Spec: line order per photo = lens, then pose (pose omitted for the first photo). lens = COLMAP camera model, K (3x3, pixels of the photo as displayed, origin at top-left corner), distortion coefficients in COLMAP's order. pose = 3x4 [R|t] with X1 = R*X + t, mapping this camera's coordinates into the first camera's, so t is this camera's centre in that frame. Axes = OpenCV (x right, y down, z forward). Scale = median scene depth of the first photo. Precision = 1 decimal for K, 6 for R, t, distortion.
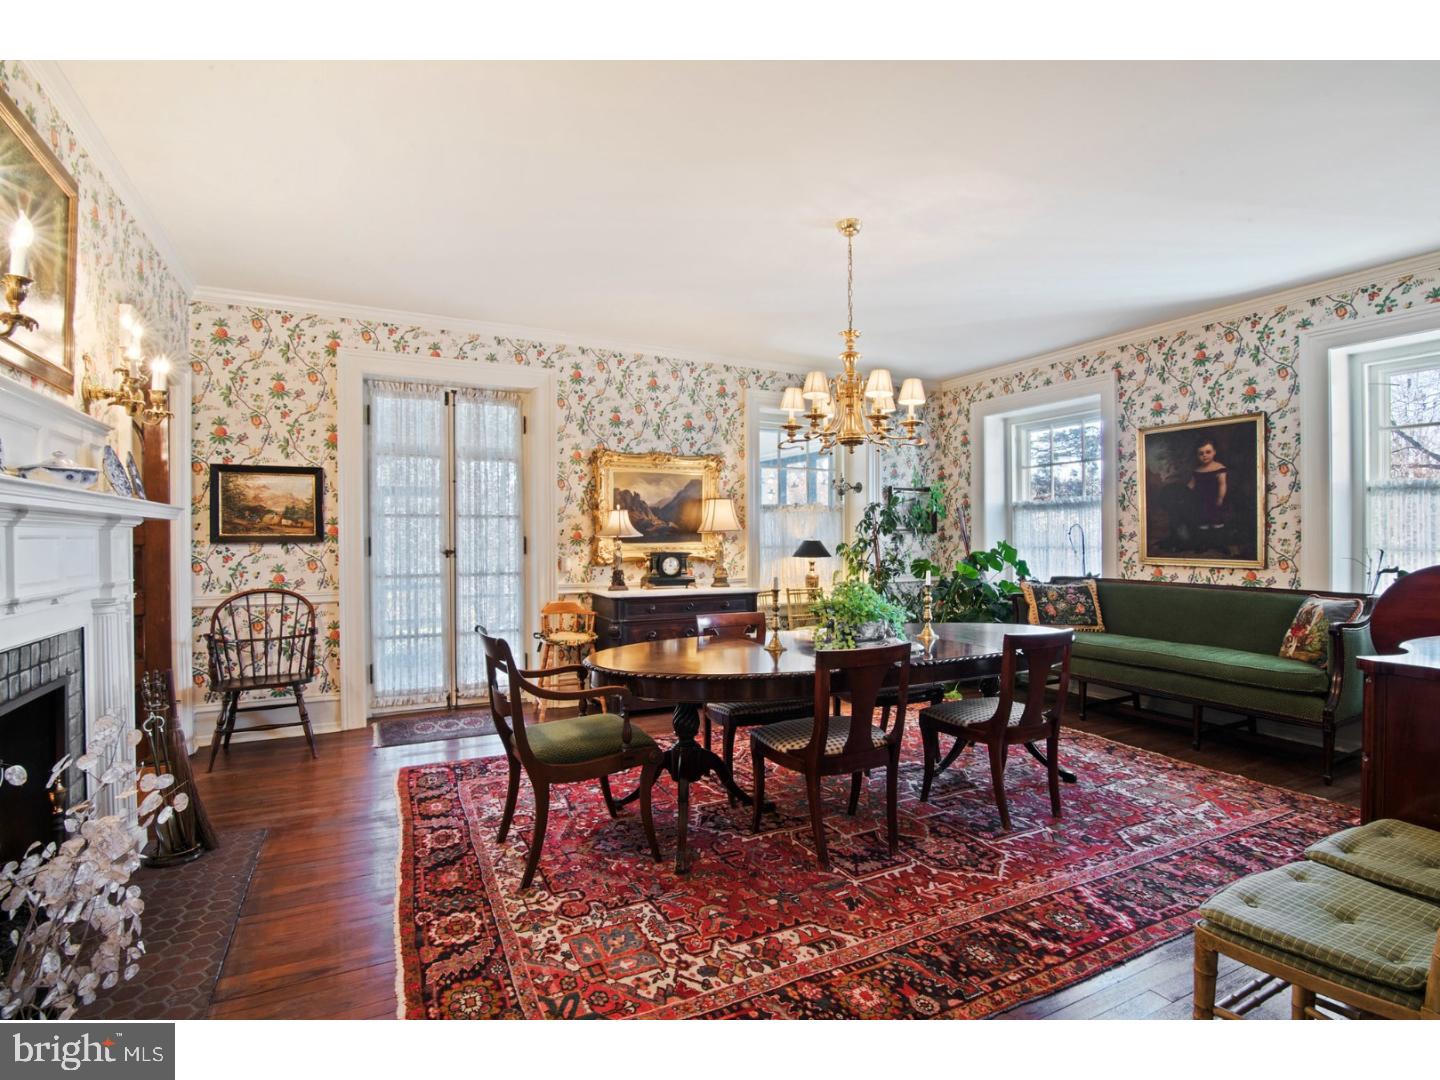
lens RADIAL K [[710.1, 0, 726.2], [0, 710.1, 534.8], [0, 0, 1]] dist [-0.000031, 0.000356]
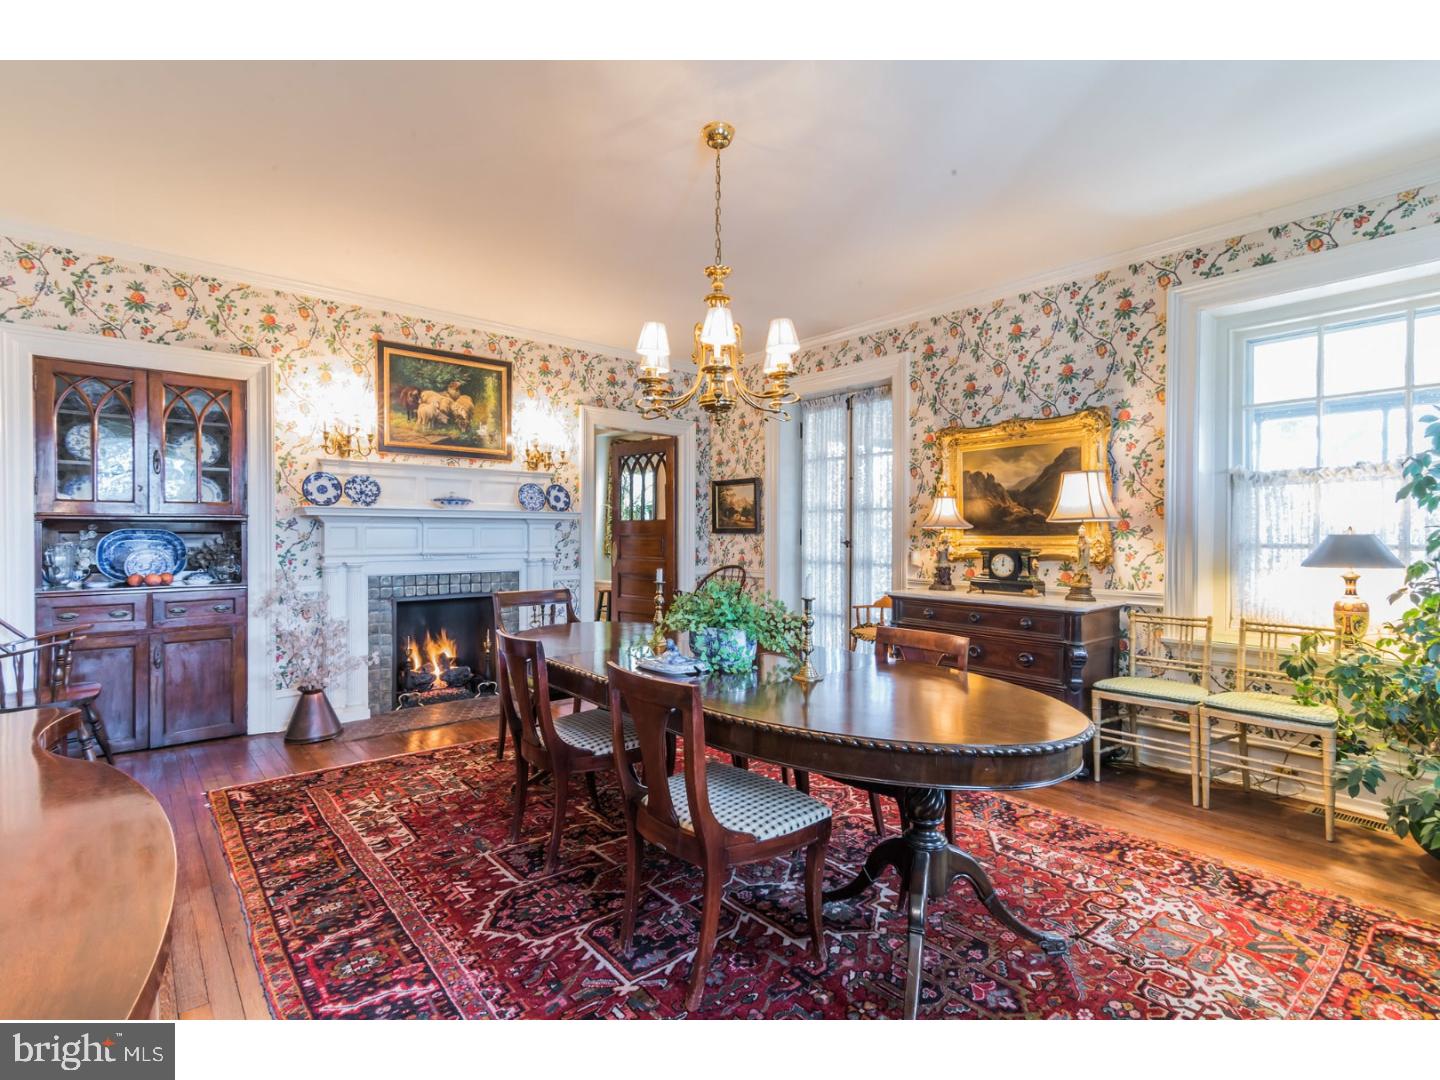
lens RADIAL K [[710.1, 0, 726.4], [0, 710.1, 542.8], [0, 0, 1]] dist [-0.000031, 0.000356]
pose [[0.228780, 0.012829, -0.973394, 0.725906], [-0.003562, 0.999917, 0.012342, 0.012720], [0.973472, 0.000644, 0.228806, 0.636496]]
